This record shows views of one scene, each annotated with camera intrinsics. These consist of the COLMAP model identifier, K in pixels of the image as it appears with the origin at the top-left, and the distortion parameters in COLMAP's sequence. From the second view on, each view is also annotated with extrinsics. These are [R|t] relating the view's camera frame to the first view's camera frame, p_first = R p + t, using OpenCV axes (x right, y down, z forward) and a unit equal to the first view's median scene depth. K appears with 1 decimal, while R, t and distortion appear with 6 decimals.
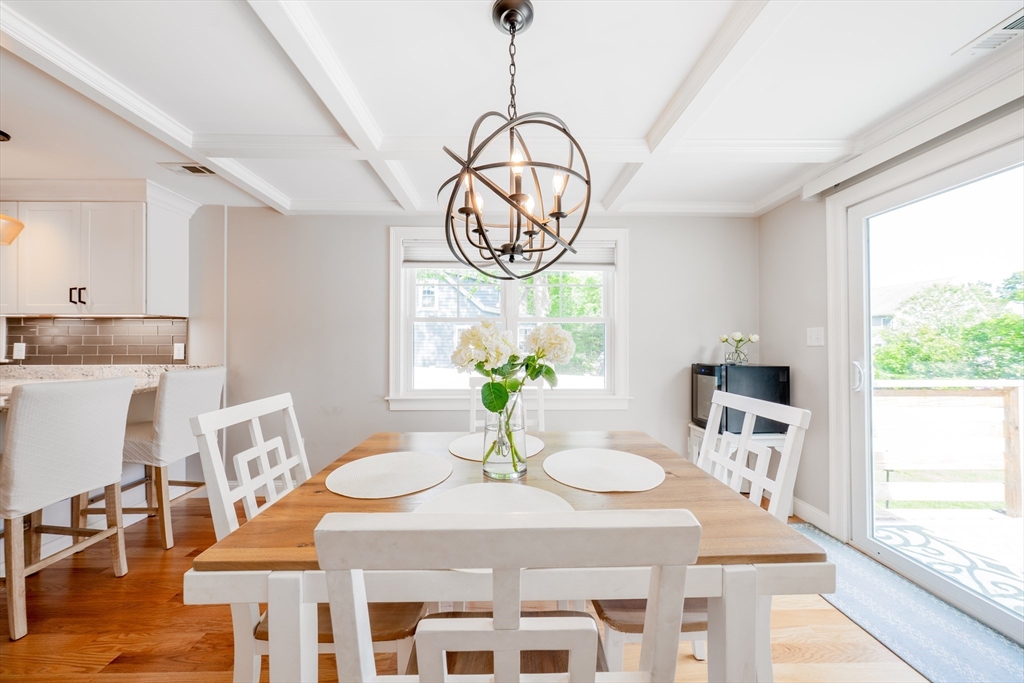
lens RADIAL K [[341.3, 0, 512.1], [0, 341.3, 340.1], [0, 0, 1]] dist [-0.006620, 0.001926]
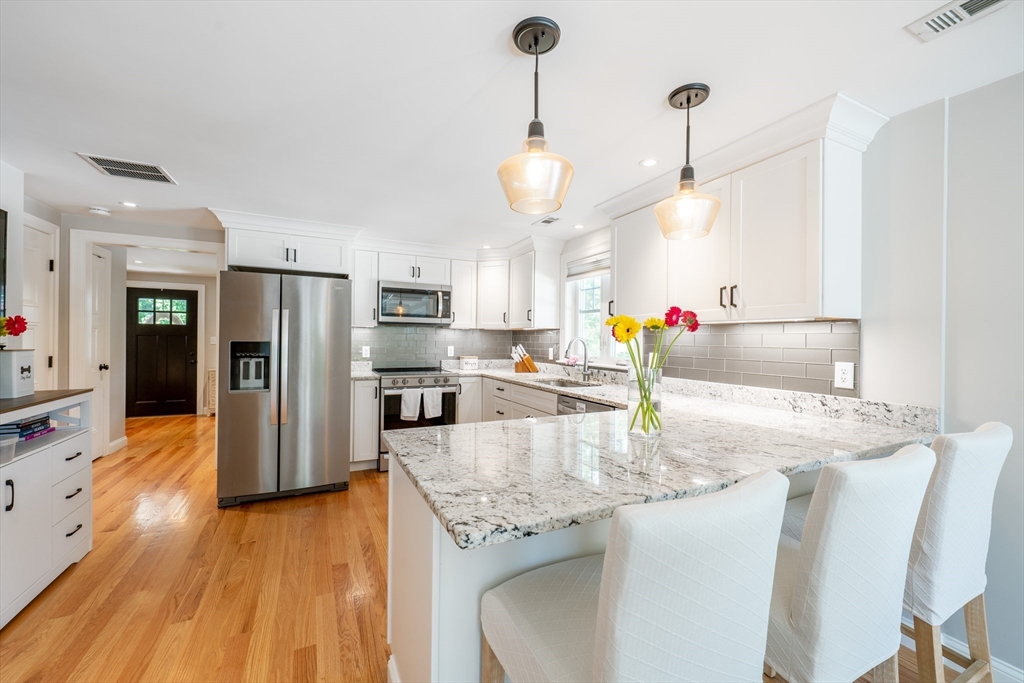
lens RADIAL K [[410.2, 0, 512.0], [0, 410.2, 341.5], [0, 0, 1]] dist [0.001478, 0.000159]
pose [[0.425625, 0.009618, -0.904849, -0.570611], [-0.001734, 0.999950, 0.009814, -0.033883], [0.904898, -0.002608, 0.425620, 0.143337]]
